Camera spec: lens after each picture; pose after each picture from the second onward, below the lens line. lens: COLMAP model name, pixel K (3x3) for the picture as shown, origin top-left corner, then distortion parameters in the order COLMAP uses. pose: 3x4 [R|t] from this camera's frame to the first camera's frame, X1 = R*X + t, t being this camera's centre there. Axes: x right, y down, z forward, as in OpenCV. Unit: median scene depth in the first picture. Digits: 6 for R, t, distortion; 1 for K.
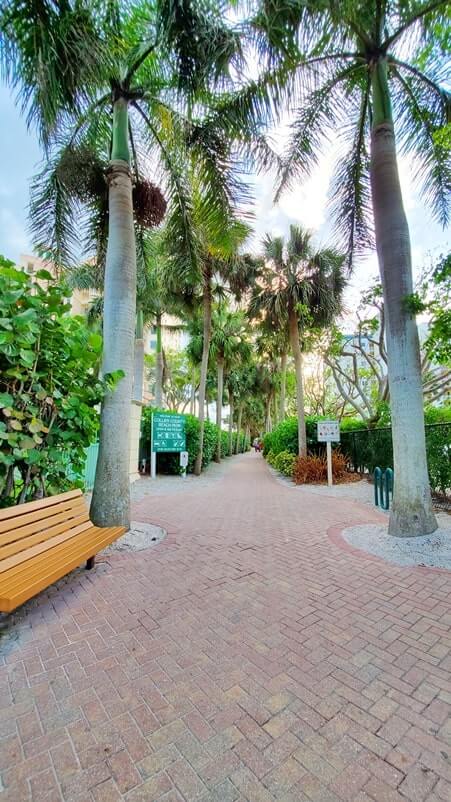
lens RADIAL K [[391.4, 0, 208.0], [0, 391.4, 400.9], [0, 0, 1]] dist [-0.000780, -0.000267]
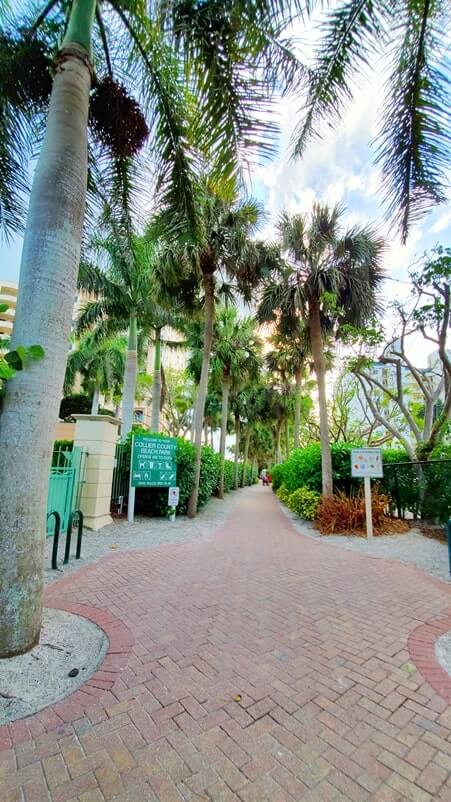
lens RADIAL K [[409.1, 0, 227.7], [0, 409.1, 390.0], [0, 0, 1]] dist [-0.060209, -0.000081]
pose [[0.999191, 0.023224, 0.032834, 0.013731], [-0.019981, 0.995194, -0.095859, 0.015166], [-0.034903, 0.095126, 0.994853, 0.184515]]
